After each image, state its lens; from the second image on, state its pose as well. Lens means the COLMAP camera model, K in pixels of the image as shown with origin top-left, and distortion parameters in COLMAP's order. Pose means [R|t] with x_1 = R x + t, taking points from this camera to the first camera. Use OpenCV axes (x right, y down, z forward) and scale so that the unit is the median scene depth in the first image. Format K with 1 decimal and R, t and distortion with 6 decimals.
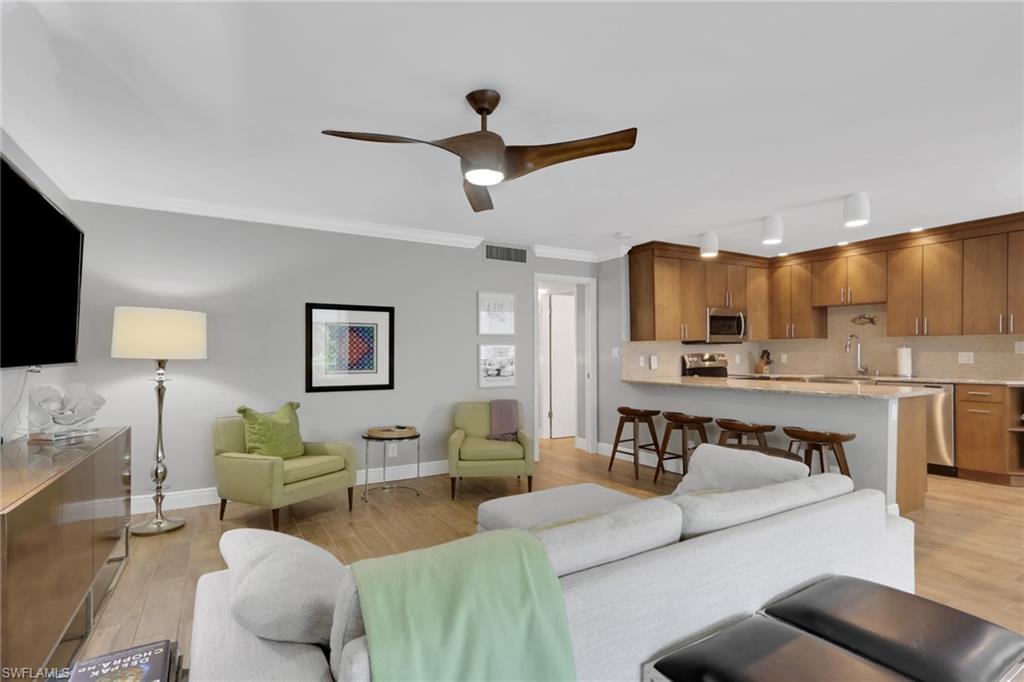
lens RADIAL K [[489.3, 0, 541.7], [0, 489.3, 357.5], [0, 0, 1]] dist [-0.001687, 0.000123]
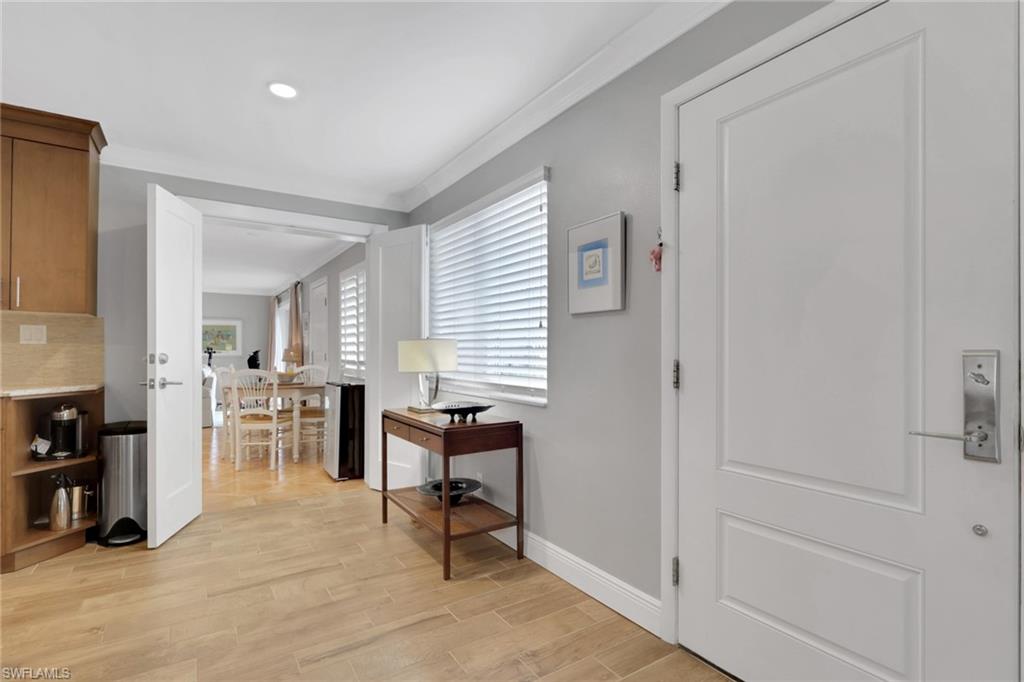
lens RADIAL K [[489.3, 0, 510.4], [0, 489.3, 351.2], [0, 0, 1]] dist [-0.001687, 0.000123]
pose [[-0.019732, 0.010518, 0.999750, 0.280633], [0.000028, 0.999945, -0.010520, 0.006525], [-0.999805, -0.000179, -0.019732, 0.325023]]
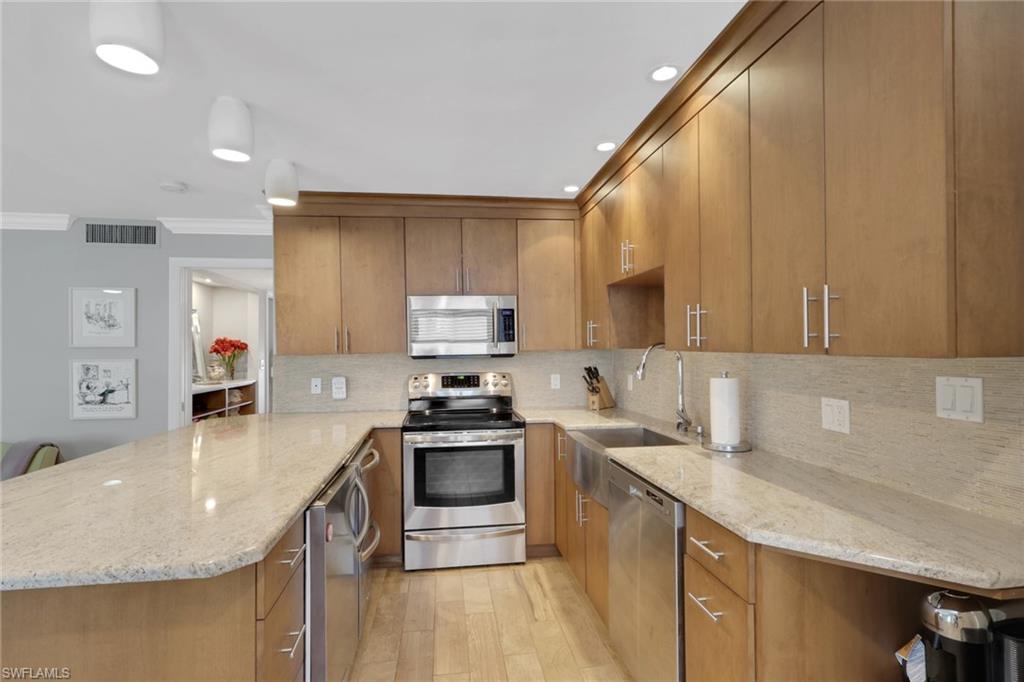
lens RADIAL K [[515.7, 0, 480.8], [0, 515.7, 347.4], [0, 0, 1]] dist [0.003142, 0.001145]
pose [[0.914431, -0.000860, -0.404740, 0.707151], [-0.003937, 0.999932, -0.011019, -0.037503], [0.404722, 0.011670, 0.914365, 0.510320]]
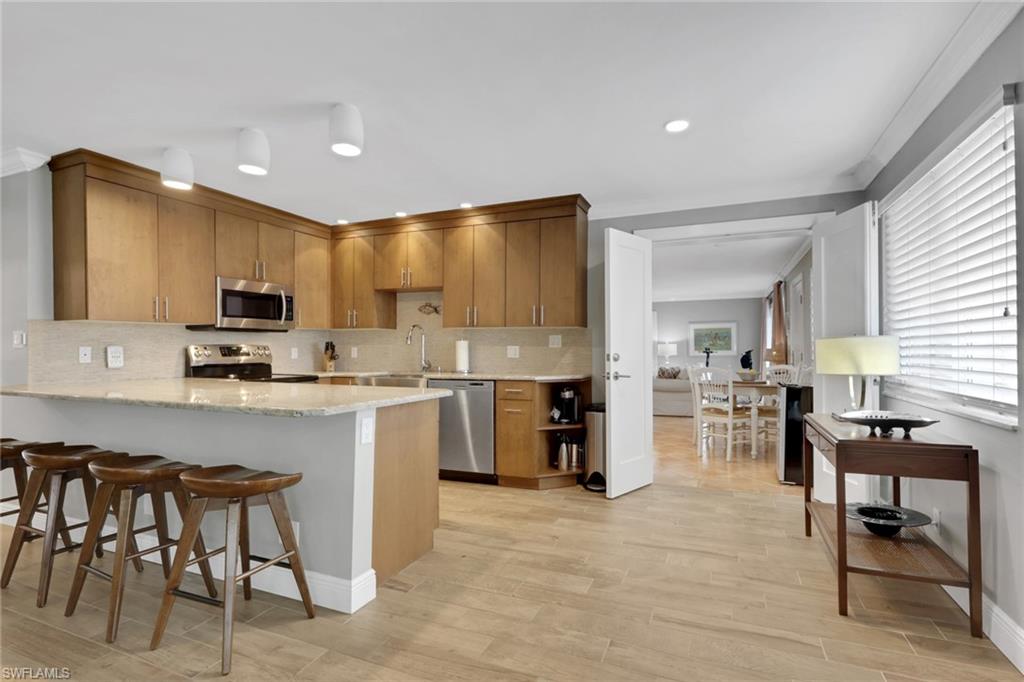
lens RADIAL K [[481.7, 0, 536.6], [0, 481.7, 346.0], [0, 0, 1]] dist [-0.003414, -0.001018]
pose [[0.795793, 0.014083, 0.605405, 0.306663], [-0.003466, 0.999819, -0.018702, 0.006101], [-0.605559, 0.012784, 0.795698, 0.209867]]
